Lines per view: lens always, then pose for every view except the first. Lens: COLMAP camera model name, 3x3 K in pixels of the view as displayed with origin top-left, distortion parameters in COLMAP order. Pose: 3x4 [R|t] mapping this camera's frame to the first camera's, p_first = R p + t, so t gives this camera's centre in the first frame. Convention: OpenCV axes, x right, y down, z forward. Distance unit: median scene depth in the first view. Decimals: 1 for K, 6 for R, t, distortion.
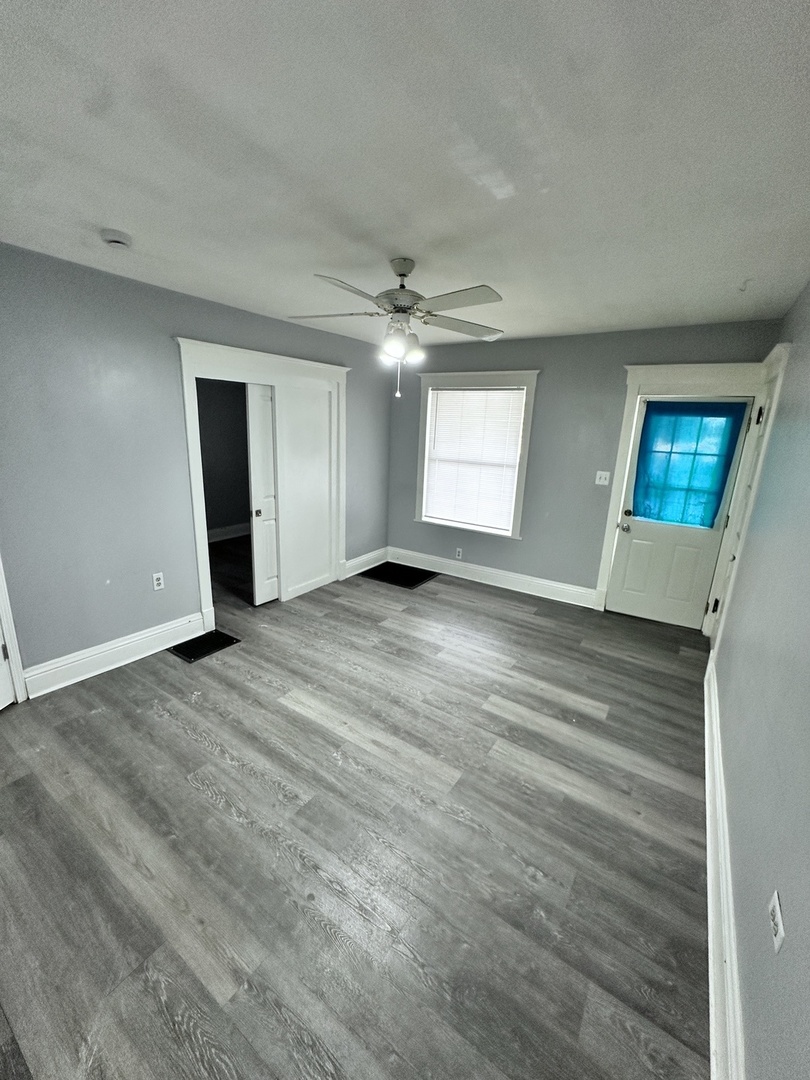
lens RADIAL K [[435.3, 0, 405.0], [0, 435.3, 540.0], [0, 0, 1]] dist [0.000038, 0.000215]
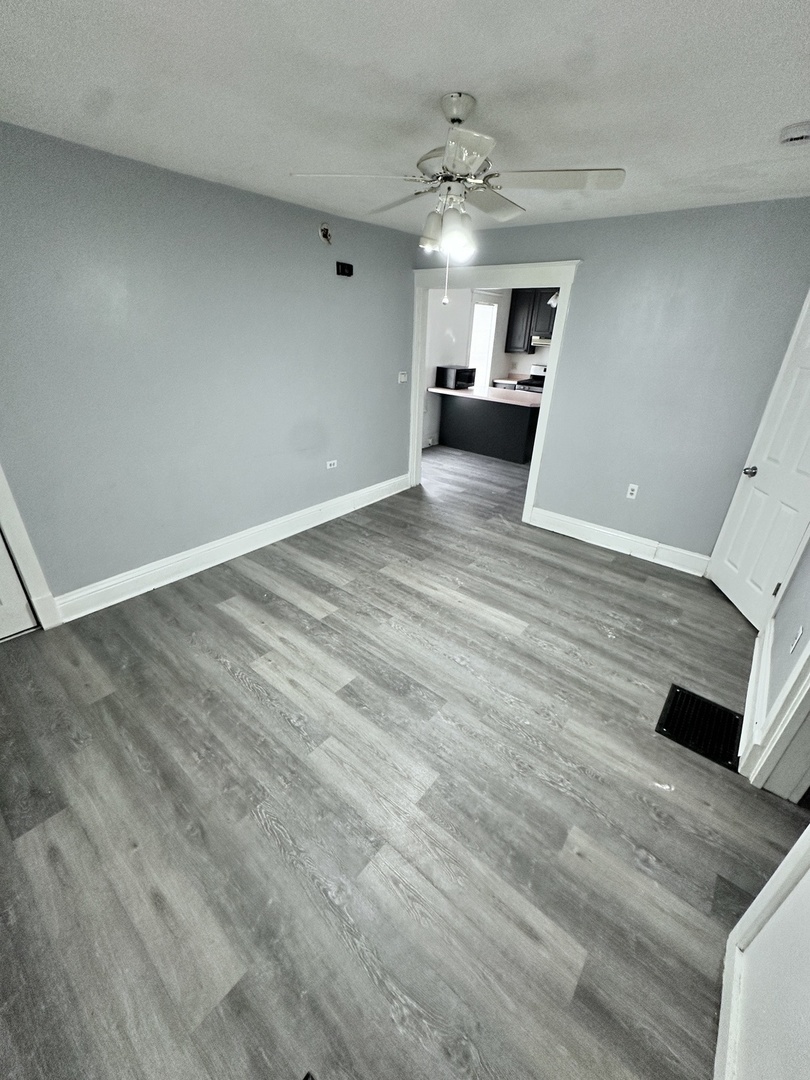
lens RADIAL K [[435.3, 0, 405.0], [0, 435.3, 540.0], [0, 0, 1]] dist [0.000038, 0.000215]
pose [[-0.992466, -0.110593, 0.052730, -0.026647], [-0.049729, 0.756942, 0.651587, -0.447555], [-0.111974, 0.644055, -0.756739, 1.640642]]
